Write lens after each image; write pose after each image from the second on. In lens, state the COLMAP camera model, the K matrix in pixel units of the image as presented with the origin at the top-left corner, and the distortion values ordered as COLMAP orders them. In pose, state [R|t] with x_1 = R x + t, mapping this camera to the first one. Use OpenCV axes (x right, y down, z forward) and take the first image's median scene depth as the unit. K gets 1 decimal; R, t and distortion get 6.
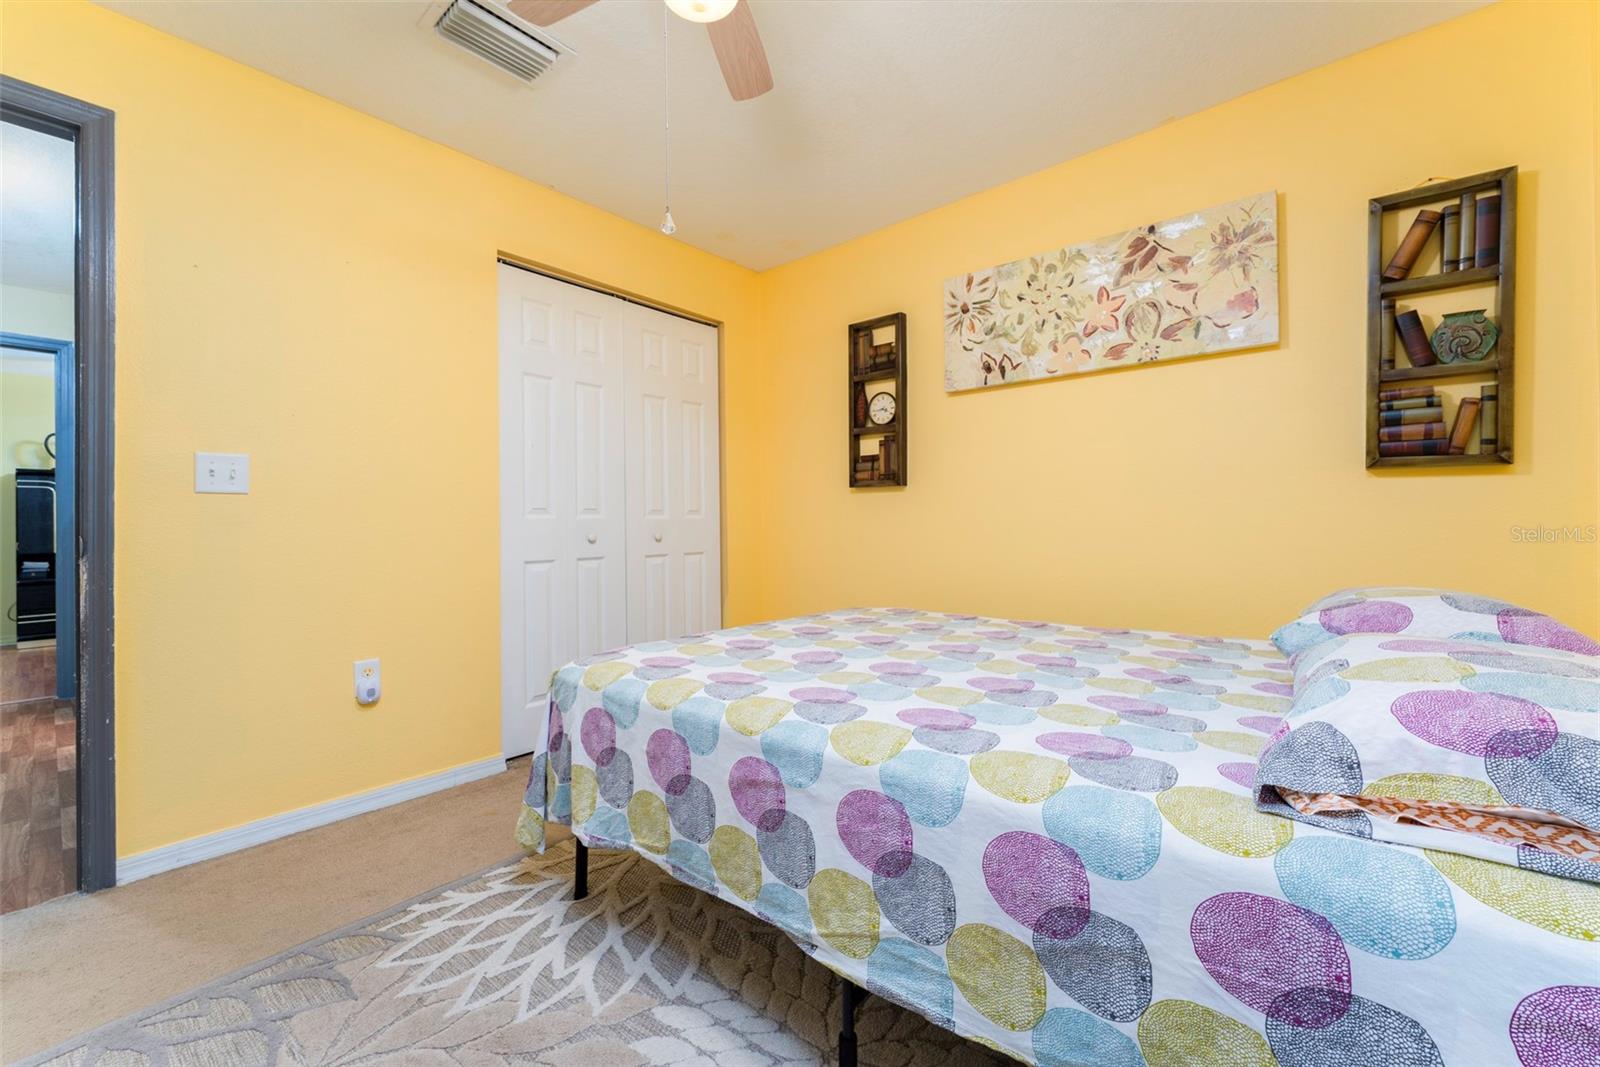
lens RADIAL K [[642.9, 0, 798.5], [0, 642.9, 524.4], [0, 0, 1]] dist [0.000716, -0.000633]
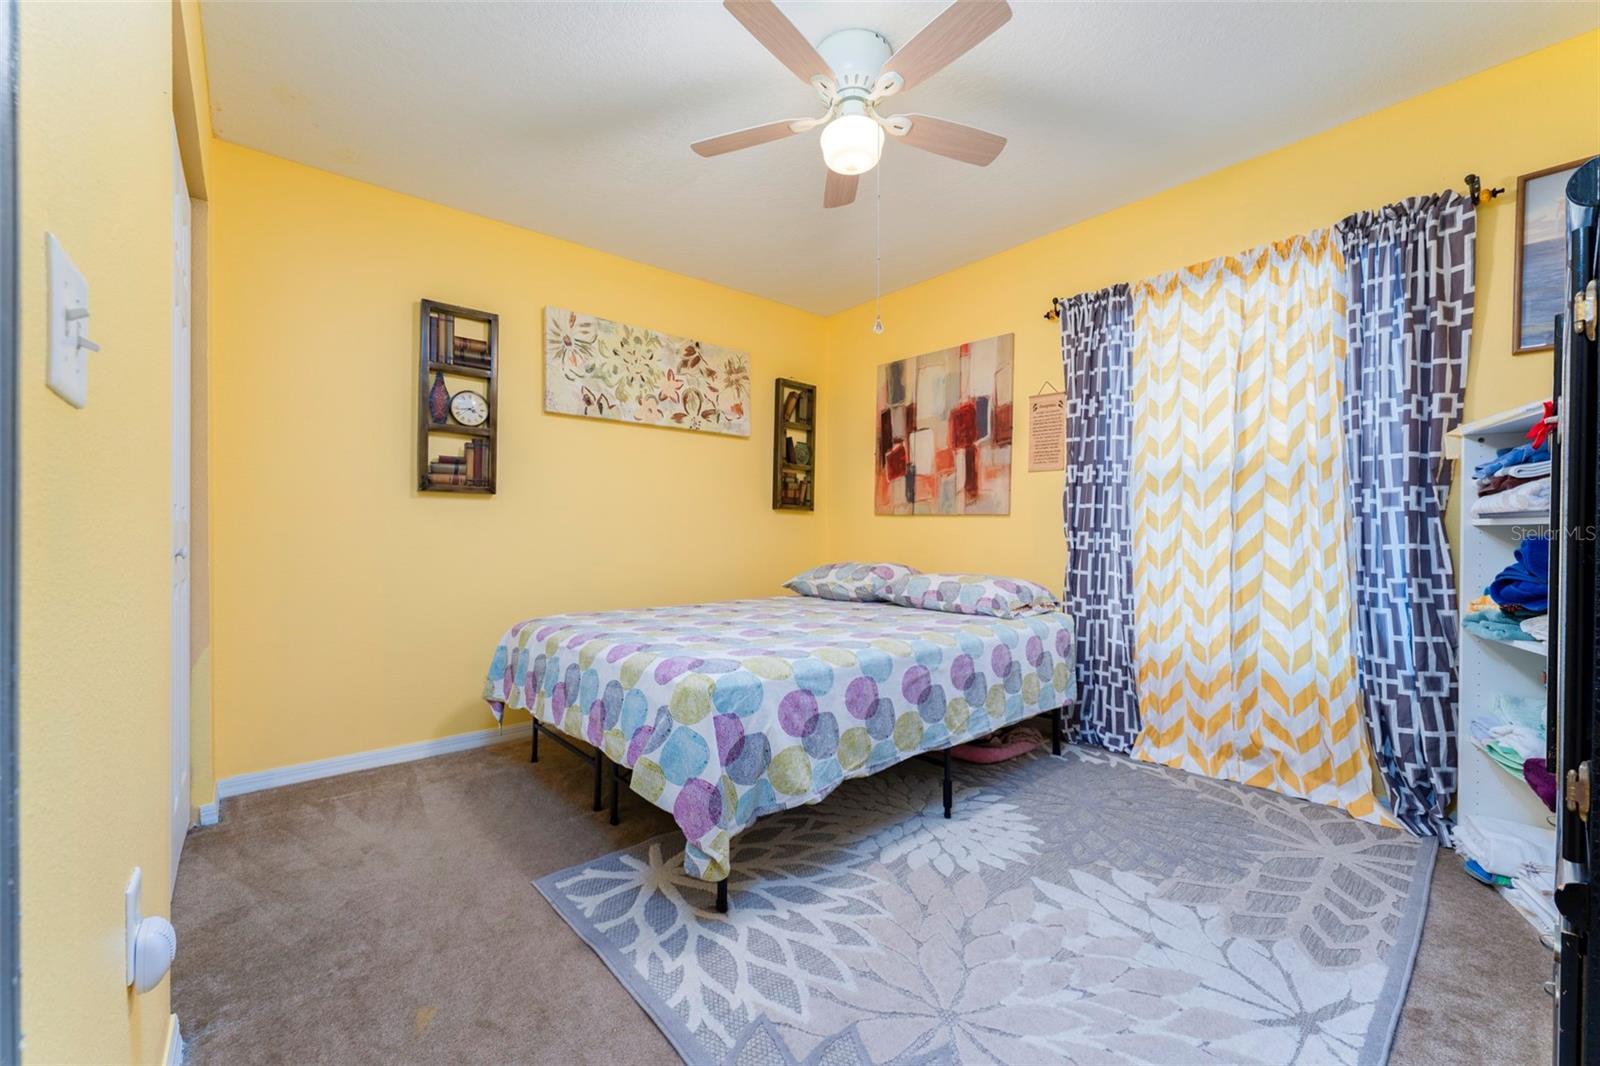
lens RADIAL K [[642.9, 0, 788.0], [0, 642.9, 535.5], [0, 0, 1]] dist [0.000716, -0.000633]
pose [[0.163942, 0.008816, 0.986431, -0.940411], [-0.001791, 0.999961, -0.008639, 0.012103], [-0.986468, -0.000351, 0.163951, 0.535610]]
